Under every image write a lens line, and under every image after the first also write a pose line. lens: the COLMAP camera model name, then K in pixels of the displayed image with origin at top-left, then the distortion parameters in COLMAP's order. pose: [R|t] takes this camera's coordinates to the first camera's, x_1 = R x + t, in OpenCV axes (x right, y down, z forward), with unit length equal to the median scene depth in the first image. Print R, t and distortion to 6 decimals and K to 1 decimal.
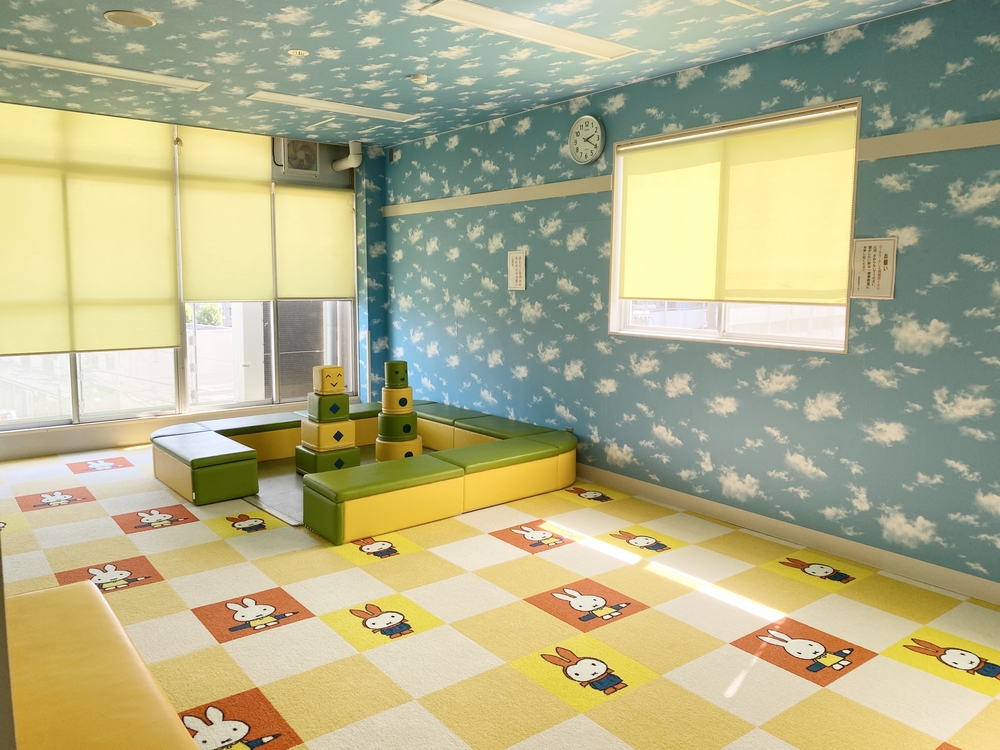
lens RADIAL K [[767.6, 0, 506.7], [0, 767.6, 374.4], [0, 0, 1]] dist [0.019610, -0.003900]
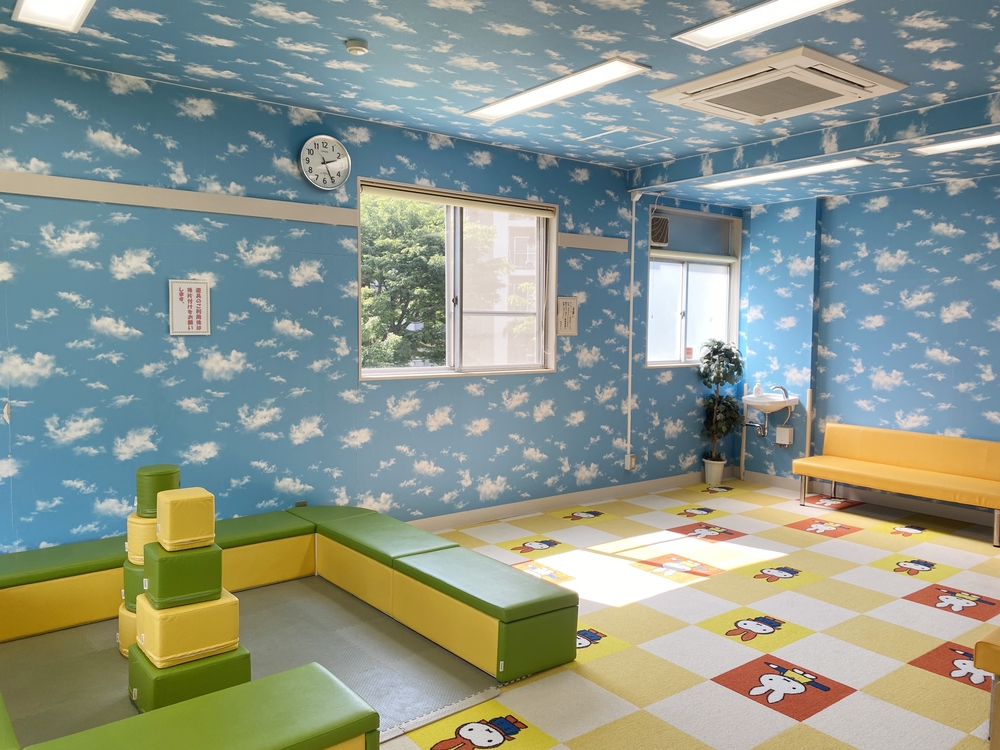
lens RADIAL K [[767.6, 0, 506.3], [0, 767.6, 372.0], [0, 0, 1]] dist [0.019610, -0.003900]
pose [[-0.006744, -0.078567, 0.996886, -0.793830], [0.106358, 0.991198, 0.078838, -0.117451], [-0.994305, 0.106558, 0.001672, 0.826674]]
